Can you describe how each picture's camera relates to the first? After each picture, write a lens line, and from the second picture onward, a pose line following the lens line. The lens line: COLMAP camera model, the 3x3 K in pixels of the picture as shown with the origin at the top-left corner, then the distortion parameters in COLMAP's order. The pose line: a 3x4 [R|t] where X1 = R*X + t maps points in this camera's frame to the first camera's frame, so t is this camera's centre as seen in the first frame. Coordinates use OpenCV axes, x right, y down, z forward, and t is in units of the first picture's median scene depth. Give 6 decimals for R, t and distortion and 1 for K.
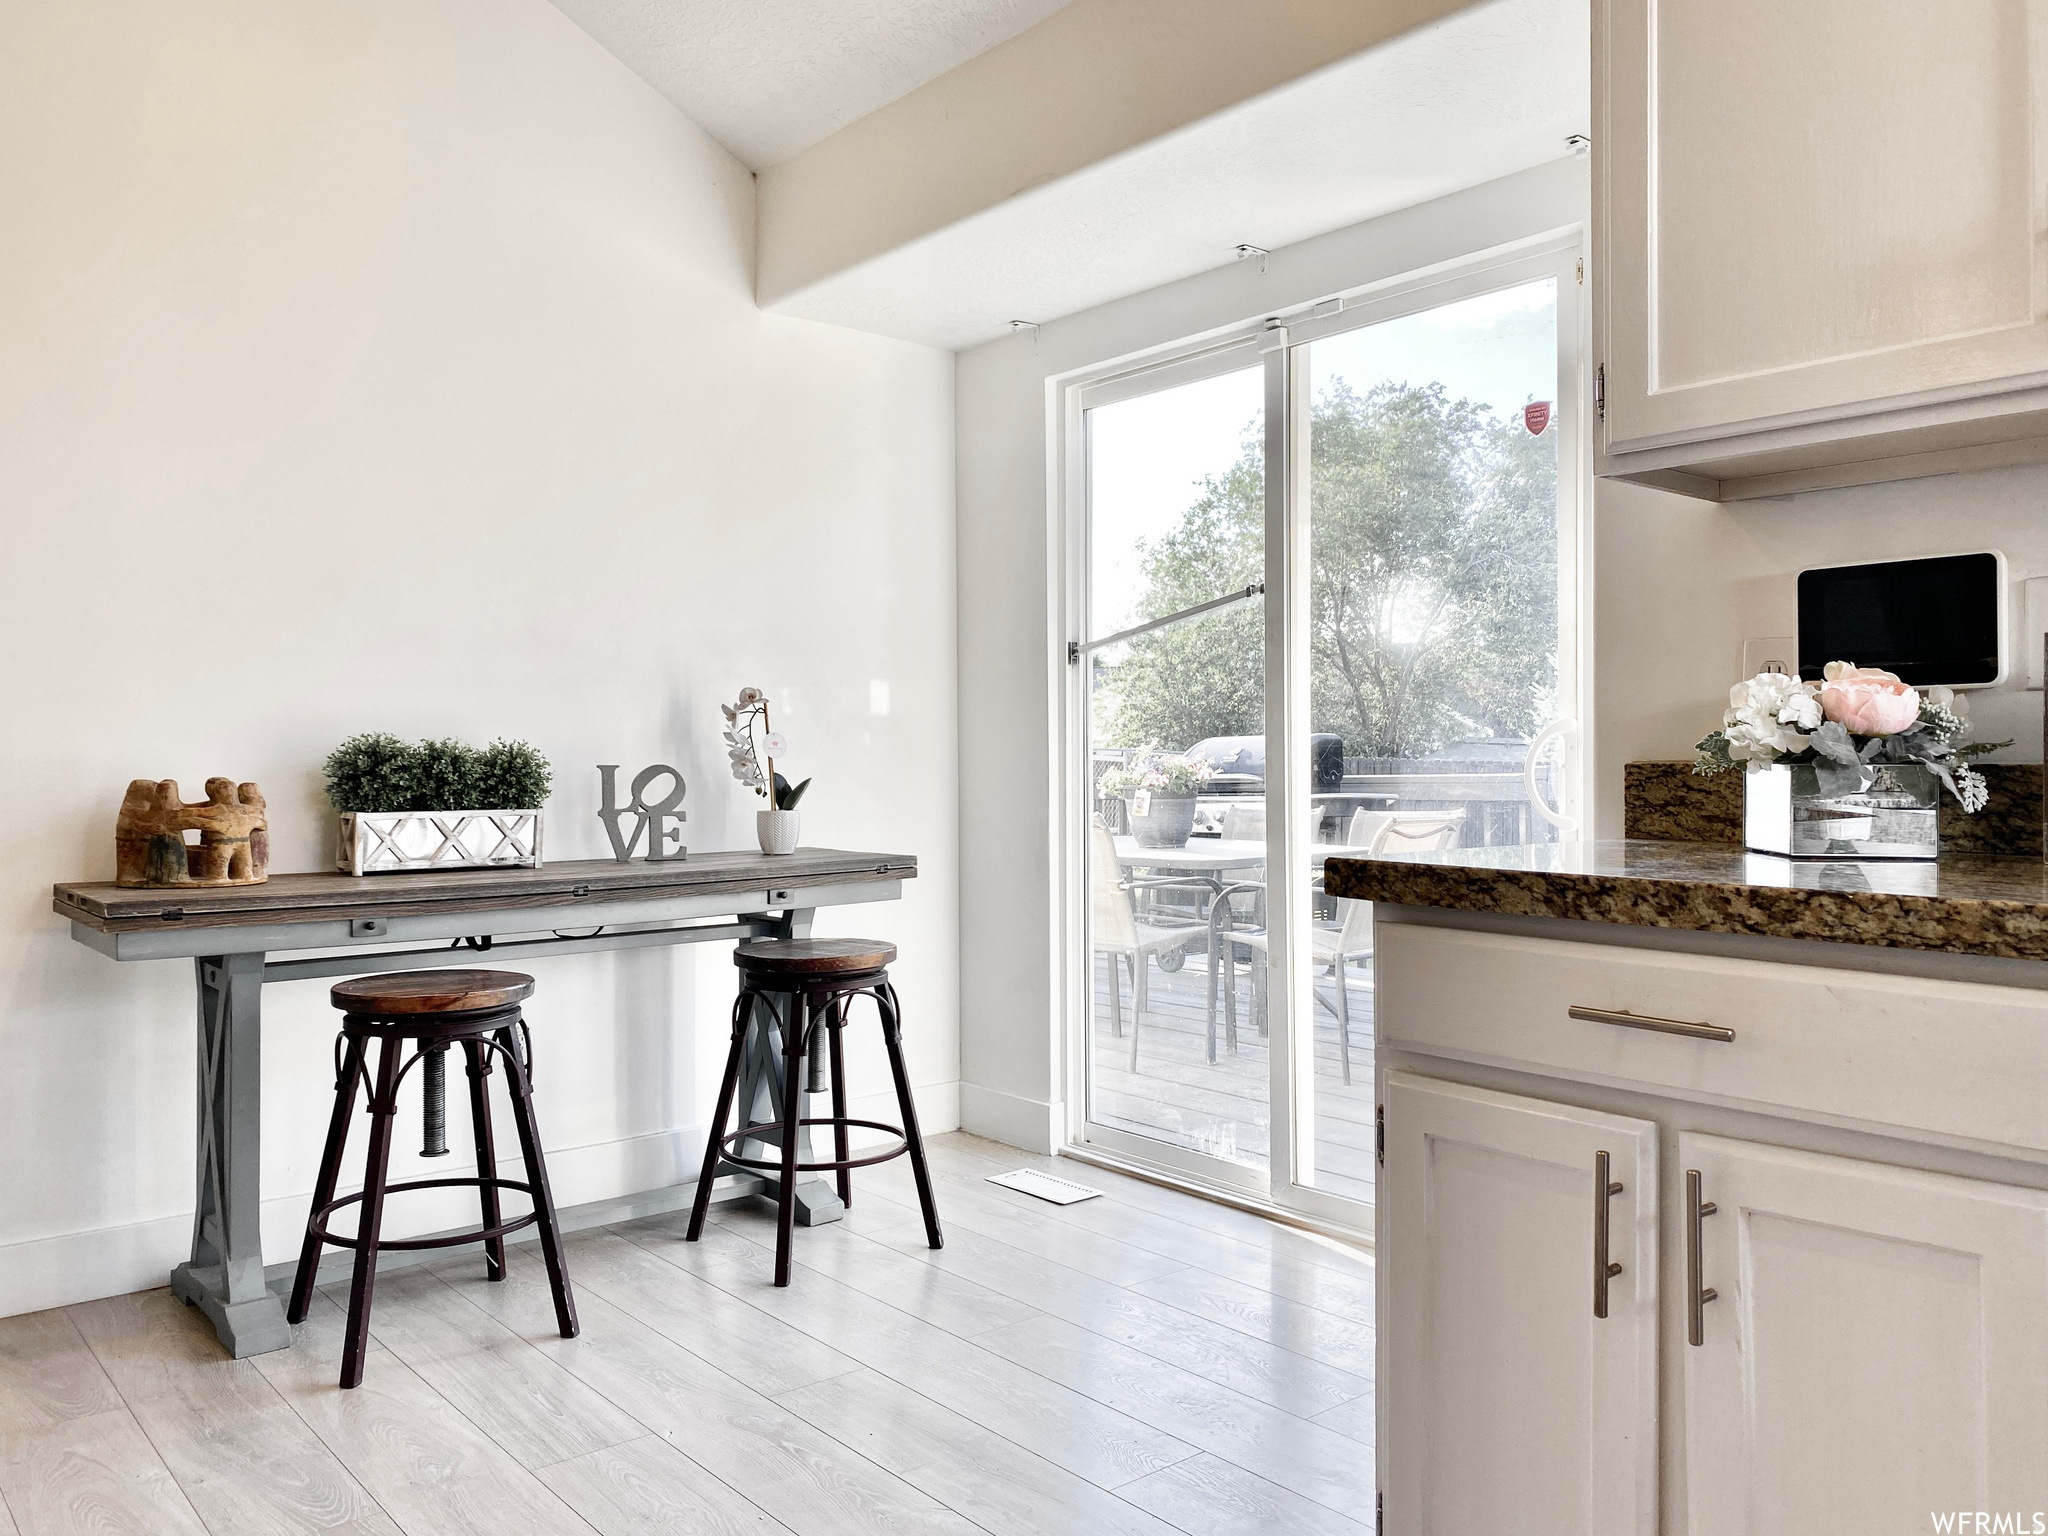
lens RADIAL K [[1549.8, 0, 1032.6], [0, 1549.8, 759.6], [0, 0, 1]] dist [0.013652, 0.019193]
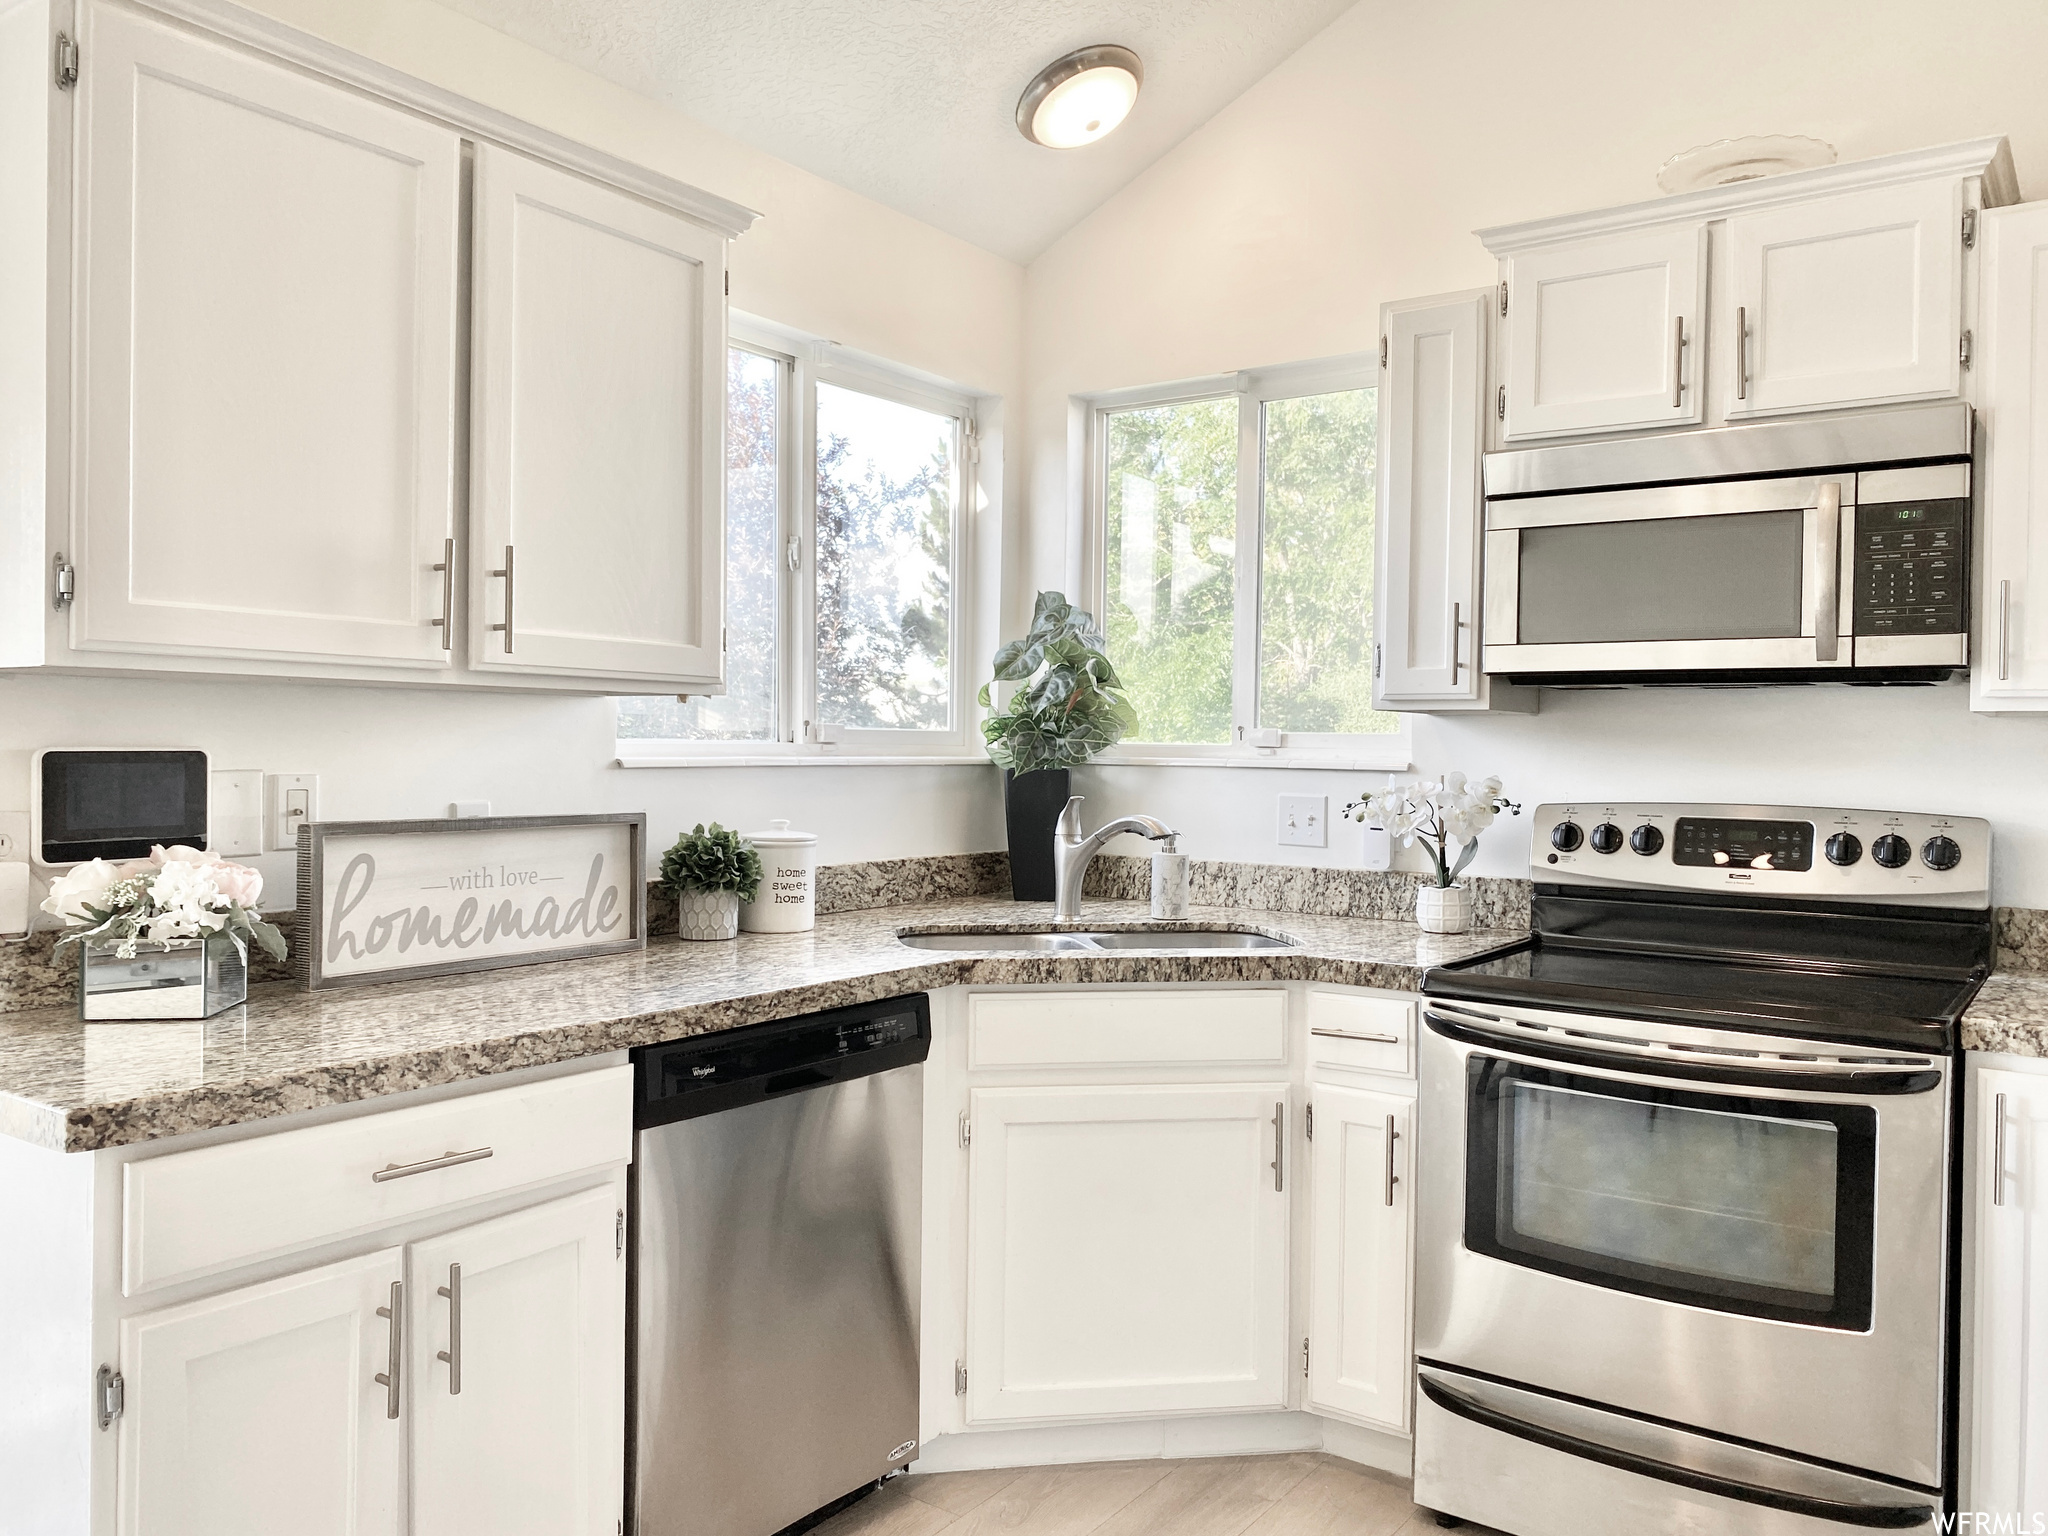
lens RADIAL K [[1549.8, 0, 1028.9], [0, 1549.8, 765.1], [0, 0, 1]] dist [0.013652, 0.019193]
pose [[-0.267548, -0.005316, 0.963530, -0.959813], [-0.009767, 0.999948, 0.002805, -0.166192], [-0.963495, -0.008660, -0.267586, 0.870804]]
